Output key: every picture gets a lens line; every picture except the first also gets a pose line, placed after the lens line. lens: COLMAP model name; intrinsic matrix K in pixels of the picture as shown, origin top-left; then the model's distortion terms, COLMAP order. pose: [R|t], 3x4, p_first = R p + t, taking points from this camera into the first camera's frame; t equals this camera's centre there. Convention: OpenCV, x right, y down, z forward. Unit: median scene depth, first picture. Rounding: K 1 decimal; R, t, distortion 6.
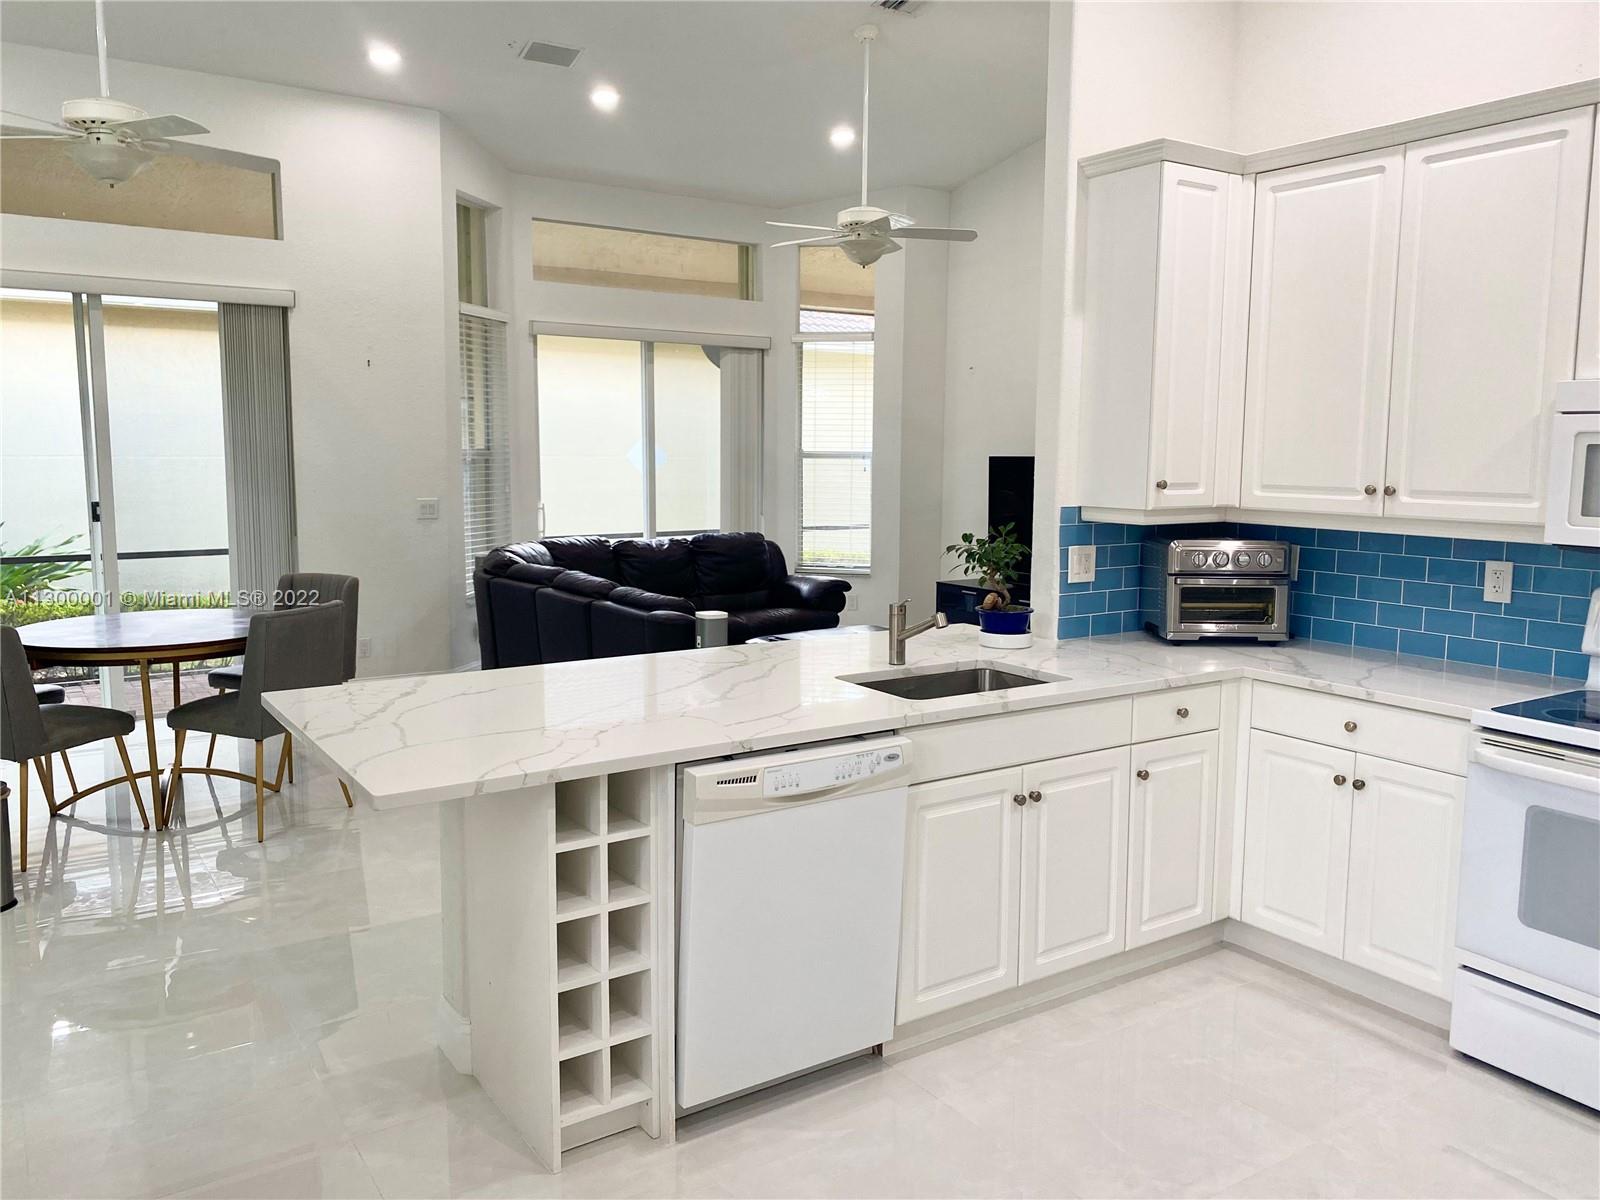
lens RADIAL K [[1202.9, 0, 799.8], [0, 1202.9, 586.7], [0, 0, 1]] dist [-0.001848, -0.001121]
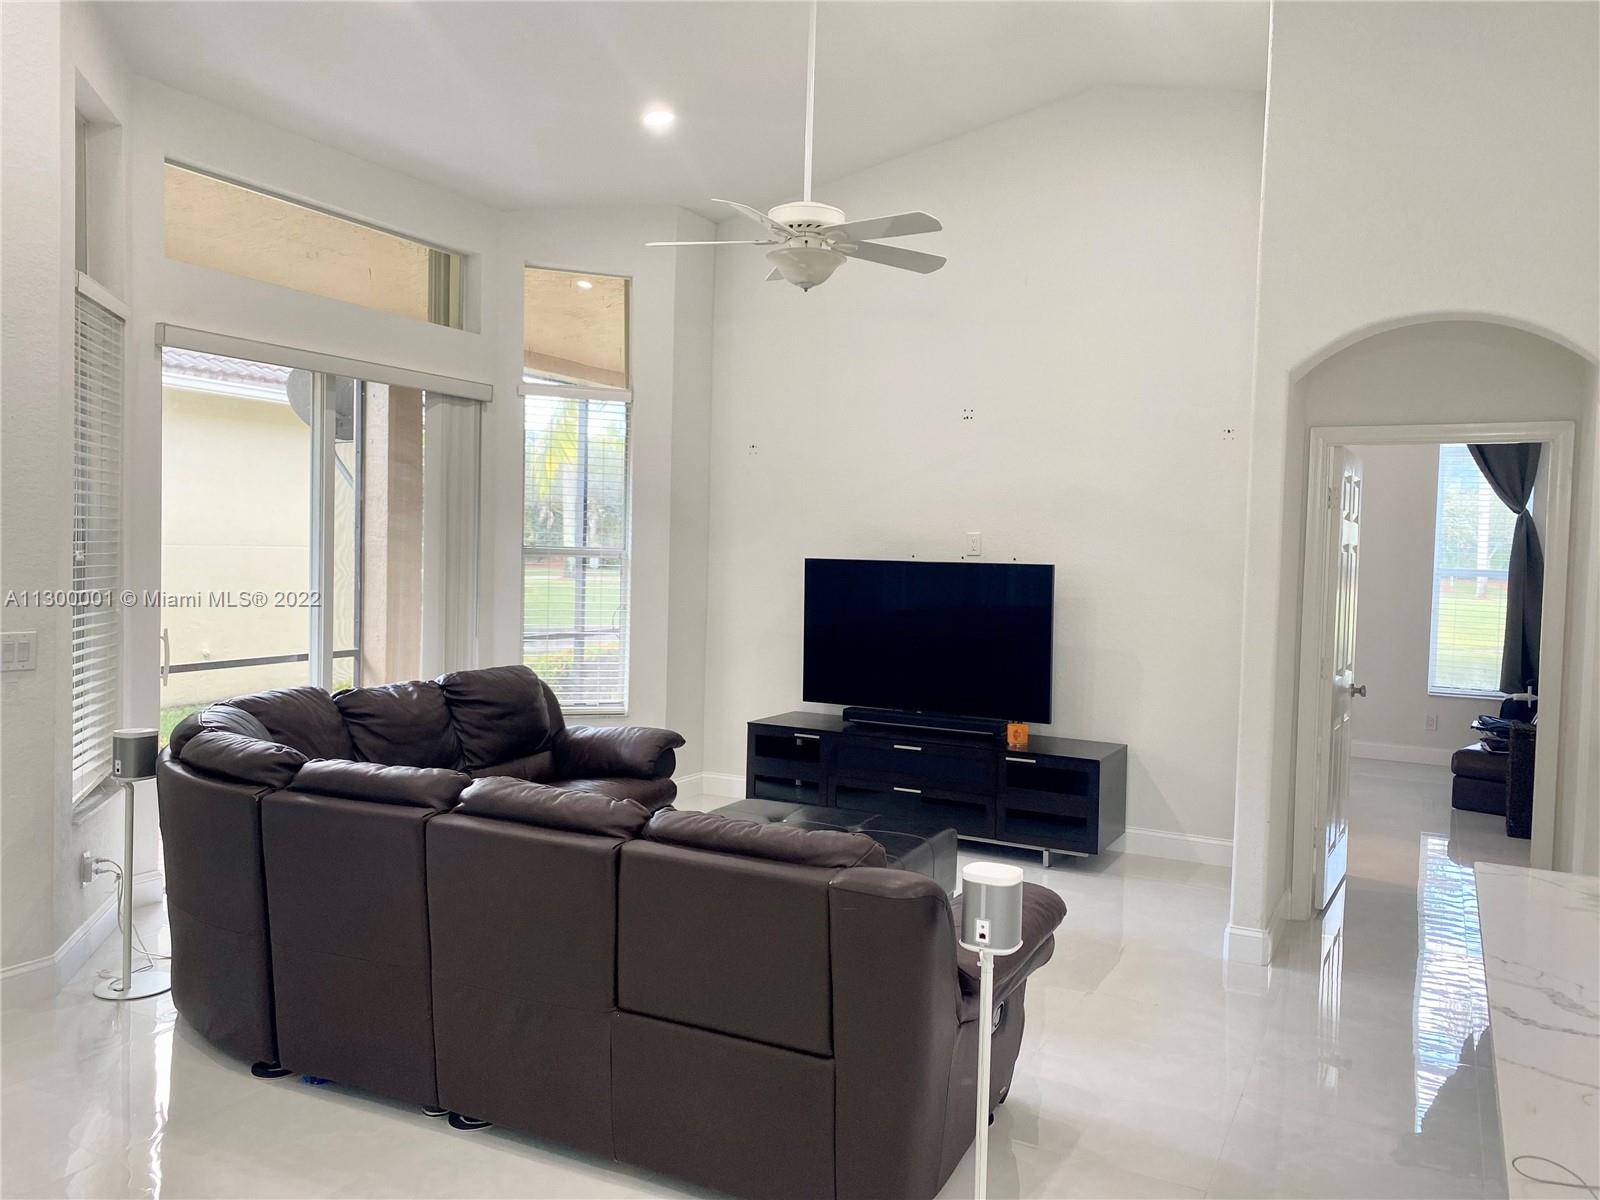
lens RADIAL K [[1202.9, 0, 805.5], [0, 1202.9, 592.8], [0, 0, 1]] dist [-0.001848, -0.001121]
pose [[0.863916, -0.004472, 0.503616, -0.286514], [0.038703, 0.997593, -0.057534, -0.049434], [-0.502147, 0.069196, 0.862009, 0.400575]]
